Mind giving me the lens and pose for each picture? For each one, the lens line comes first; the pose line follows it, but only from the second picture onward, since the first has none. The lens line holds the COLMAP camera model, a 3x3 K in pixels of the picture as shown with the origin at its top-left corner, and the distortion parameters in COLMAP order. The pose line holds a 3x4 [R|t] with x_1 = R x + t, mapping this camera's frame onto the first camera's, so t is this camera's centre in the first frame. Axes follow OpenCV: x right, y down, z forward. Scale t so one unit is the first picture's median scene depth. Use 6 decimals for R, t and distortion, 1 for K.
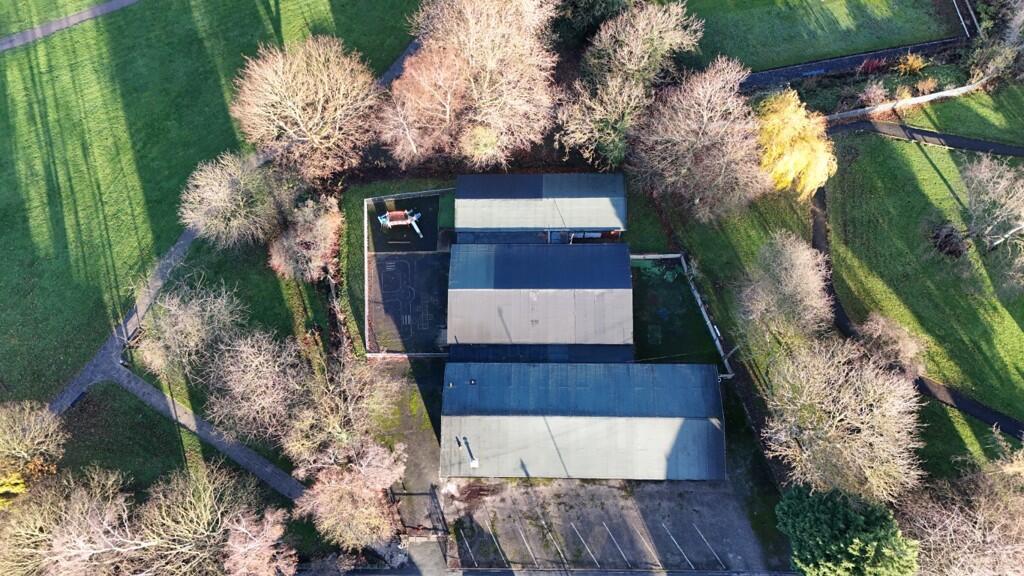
lens RADIAL K [[726.5, 0, 512.0], [0, 726.5, 288.0], [0, 0, 1]] dist [0.074830, -0.068138]
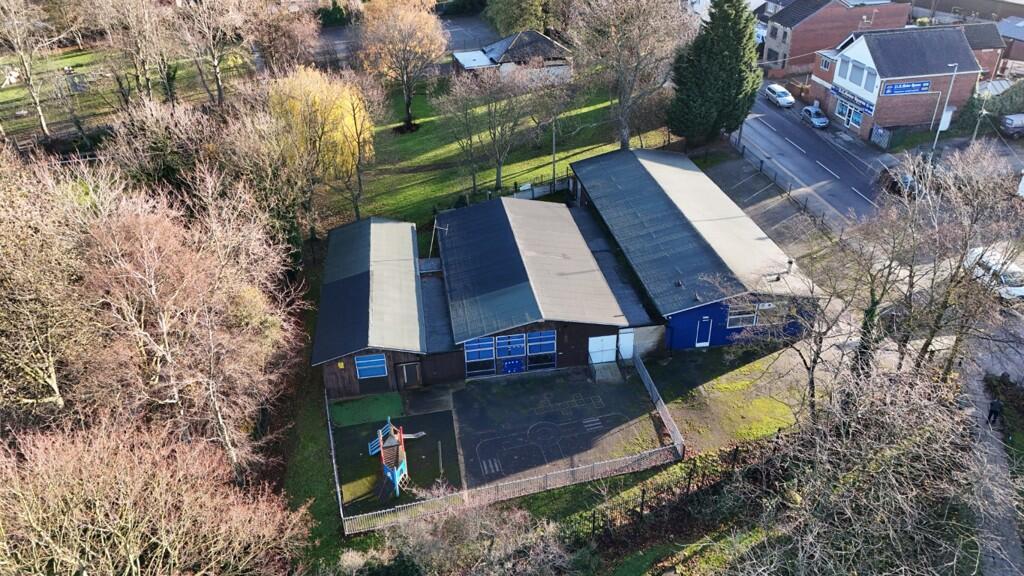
lens RADIAL K [[726.5, 0, 512.0], [0, 726.5, 288.0], [0, 0, 1]] dist [0.074830, -0.068138]
pose [[-0.163098, -0.459630, 0.873006, -0.604018], [0.939368, 0.198185, 0.279839, -0.197922], [-0.301639, 0.865715, 0.399438, 0.760990]]
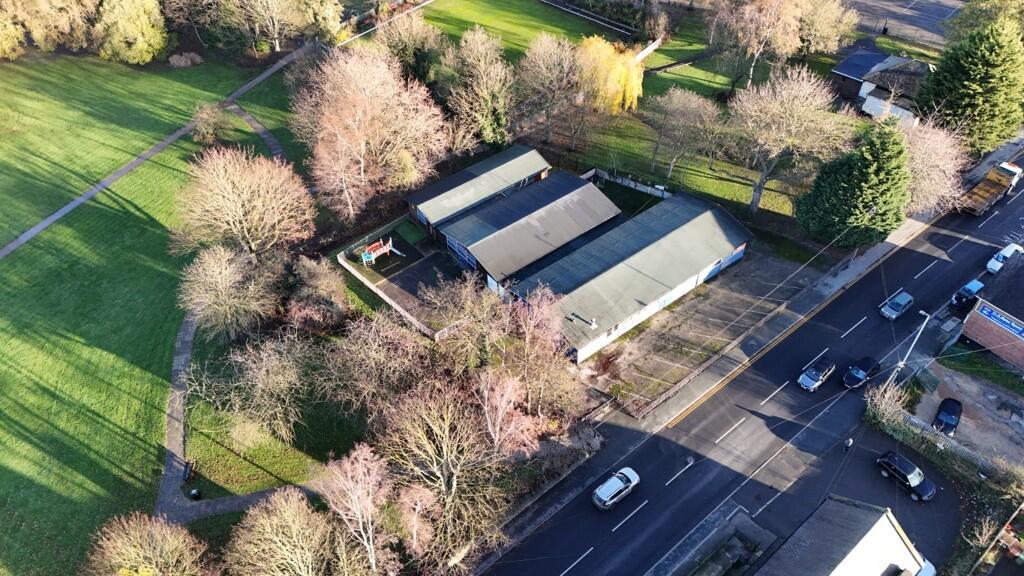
lens RADIAL K [[672.9, 0, 512.0], [0, 672.9, 288.0], [0, 0, 1]] dist [0.007356, 0.003367]
pose [[0.782498, -0.420525, 0.459190, -0.533023], [0.581926, 0.756250, -0.299080, 0.396133], [-0.221492, 0.501244, 0.836478, 0.175820]]
